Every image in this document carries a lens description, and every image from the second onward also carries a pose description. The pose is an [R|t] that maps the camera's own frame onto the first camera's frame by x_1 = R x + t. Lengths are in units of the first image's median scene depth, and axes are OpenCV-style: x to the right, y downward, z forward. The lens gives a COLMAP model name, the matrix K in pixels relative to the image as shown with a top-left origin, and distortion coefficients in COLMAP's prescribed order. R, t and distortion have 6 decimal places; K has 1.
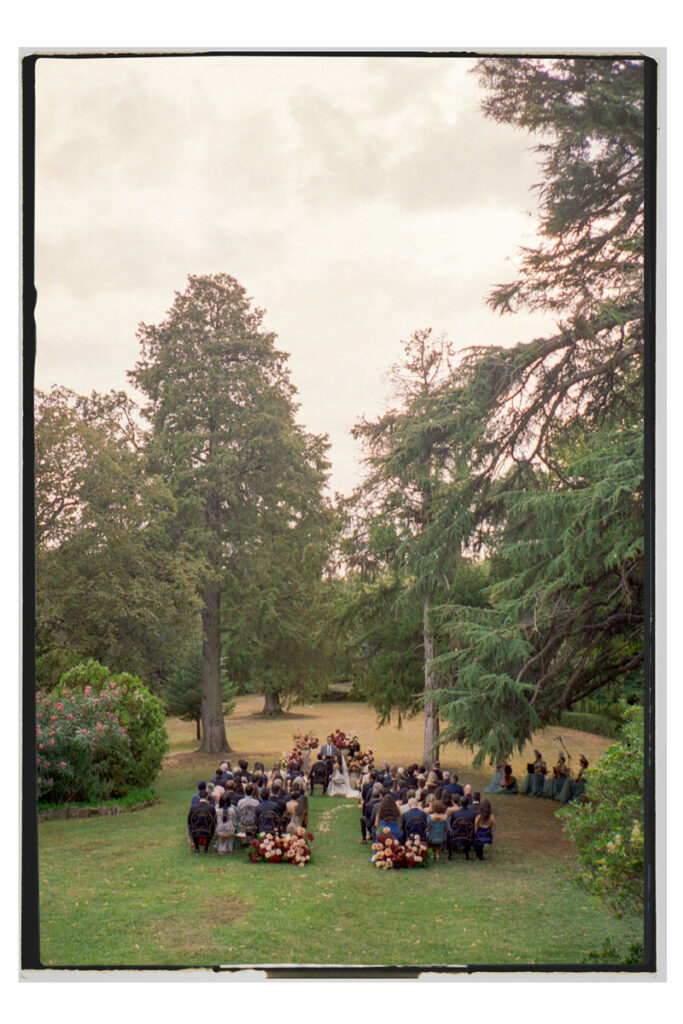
lens RADIAL K [[1221.8, 0, 321.7], [0, 1221.8, 544.1], [0, 0, 1]] dist [0.035511, 0.011374]
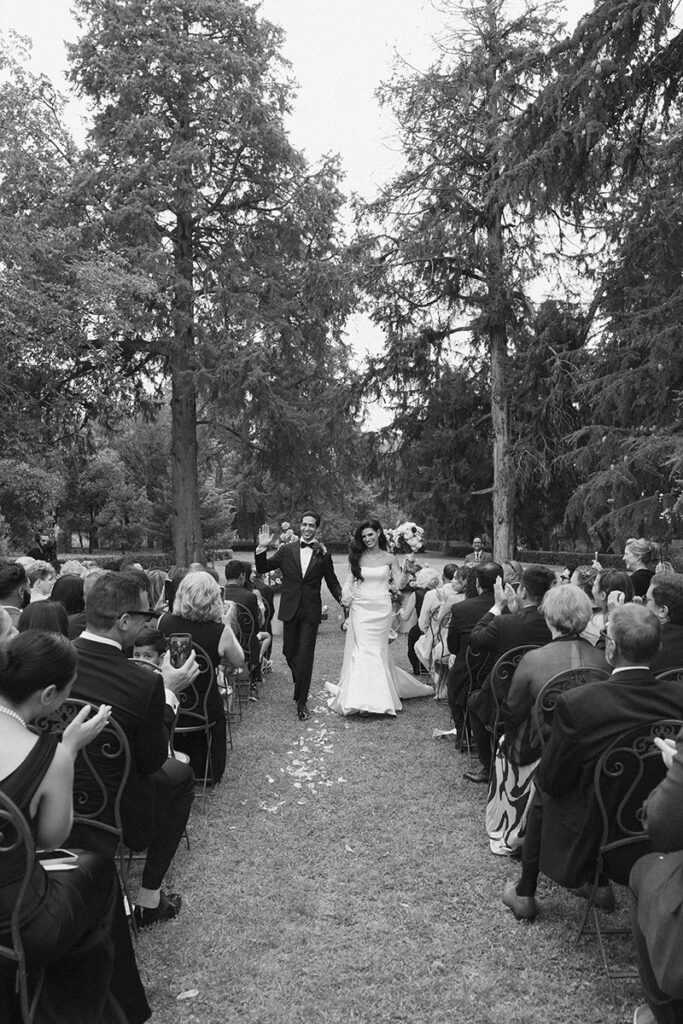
lens RADIAL K [[878.5, 0, 341.5], [0, 878.5, 512.0], [0, 0, 1]] dist [-0.008230, -0.007963]
pose [[0.999913, -0.007366, 0.010906, -0.001305], [0.006698, 0.998168, 0.060131, 0.104824], [-0.011329, -0.060053, 0.998131, 0.531912]]
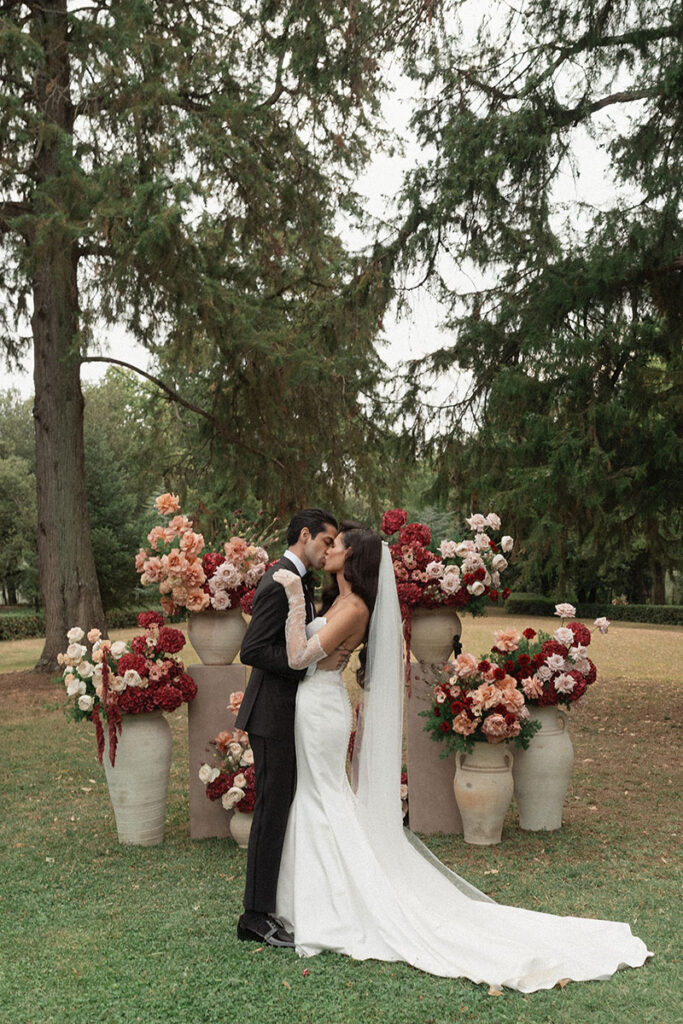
lens RADIAL K [[1221.8, 0, 321.7], [0, 1221.8, 544.1], [0, 0, 1]] dist [0.035511, 0.011374]
pose [[0.999649, -0.014811, -0.021965, 0.002616], [0.015950, 0.998488, 0.052610, 0.125097], [0.021152, -0.052942, 0.998374, 0.698913]]
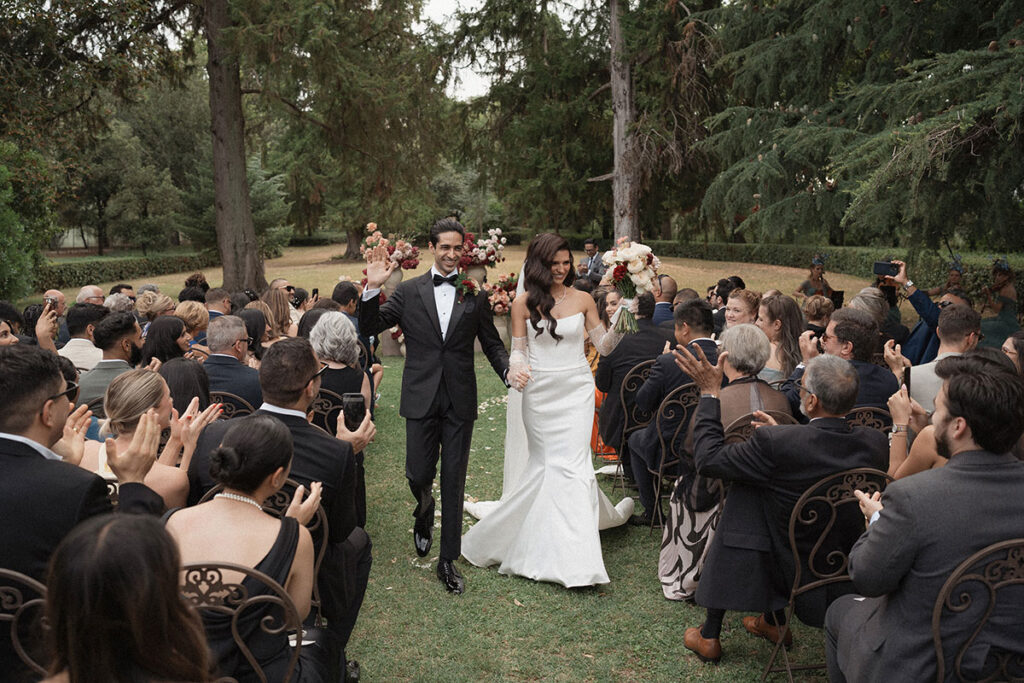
lens RADIAL K [[1066.3, 0, 549.6], [0, 1066.3, 339.7], [0, 0, 1]] dist [-0.000224, 0.000367]
pose [[0.990952, -0.039004, 0.128428, -0.007558], [0.013329, 0.980713, 0.194999, 0.100288], [-0.133557, -0.191522, 0.972359, 0.524546]]
